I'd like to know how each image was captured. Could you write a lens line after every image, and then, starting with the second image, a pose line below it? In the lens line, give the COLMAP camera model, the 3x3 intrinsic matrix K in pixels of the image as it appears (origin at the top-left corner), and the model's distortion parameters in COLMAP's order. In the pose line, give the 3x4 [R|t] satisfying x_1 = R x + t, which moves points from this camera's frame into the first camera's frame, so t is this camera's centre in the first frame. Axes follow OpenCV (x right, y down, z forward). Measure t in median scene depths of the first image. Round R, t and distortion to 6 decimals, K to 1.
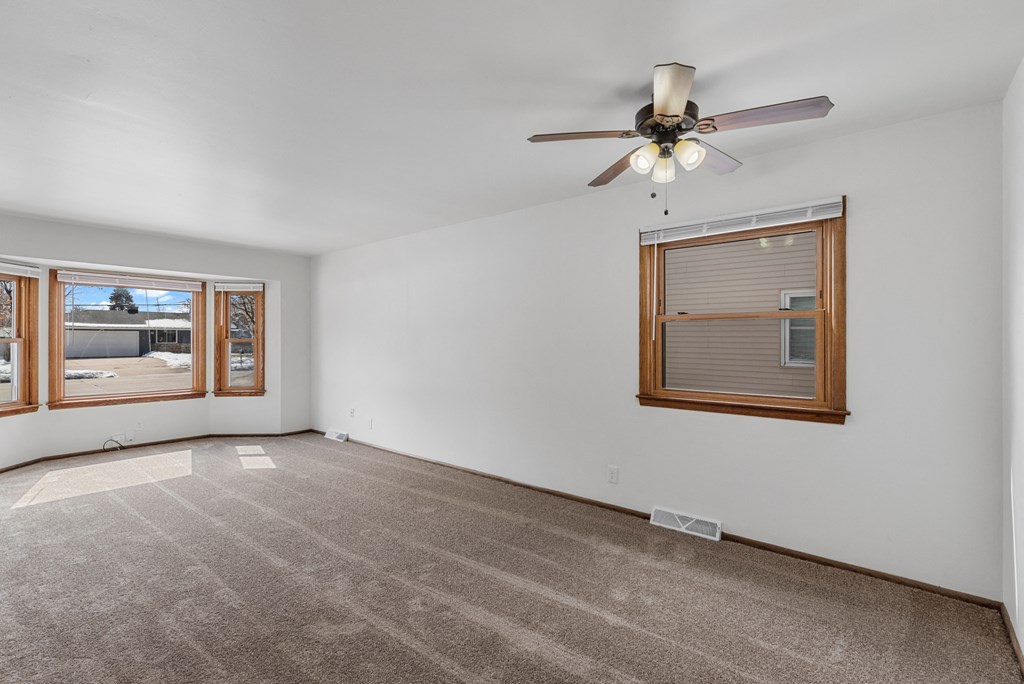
lens RADIAL K [[445.0, 0, 512.0], [0, 445.0, 342.0], [0, 0, 1]] dist [0.001496, 0.000255]
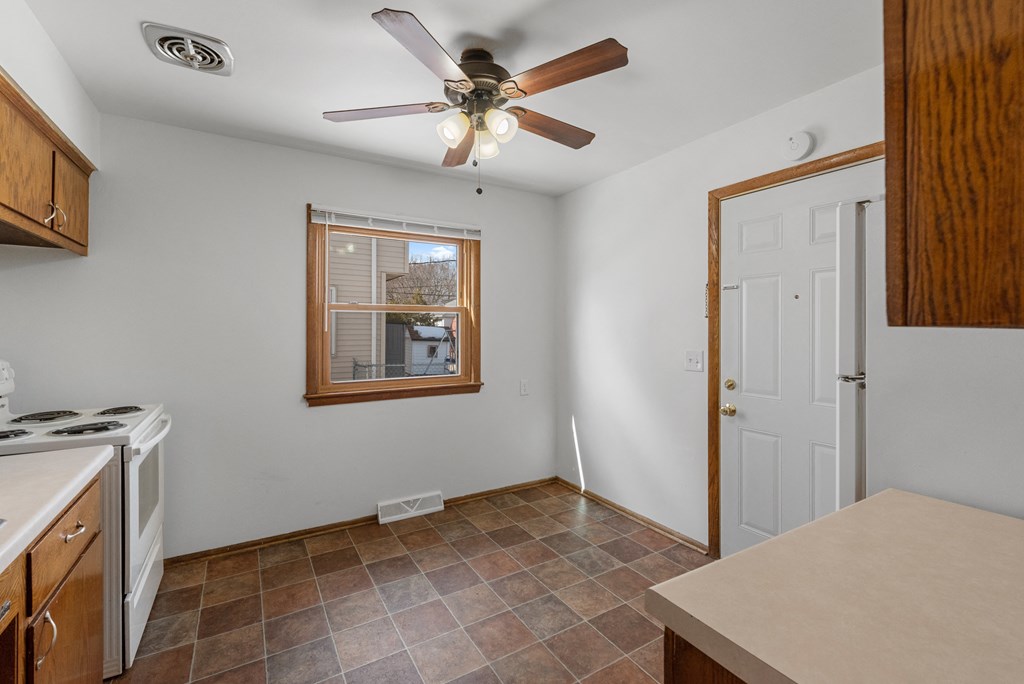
lens RADIAL K [[445.0, 0, 512.0], [0, 445.0, 342.0], [0, 0, 1]] dist [0.001496, 0.000255]
pose [[0.353125, -0.020928, 0.935342, -0.483611], [0.014931, 0.999749, 0.016733, 0.007424], [-0.935457, 0.008056, 0.353348, 0.401191]]
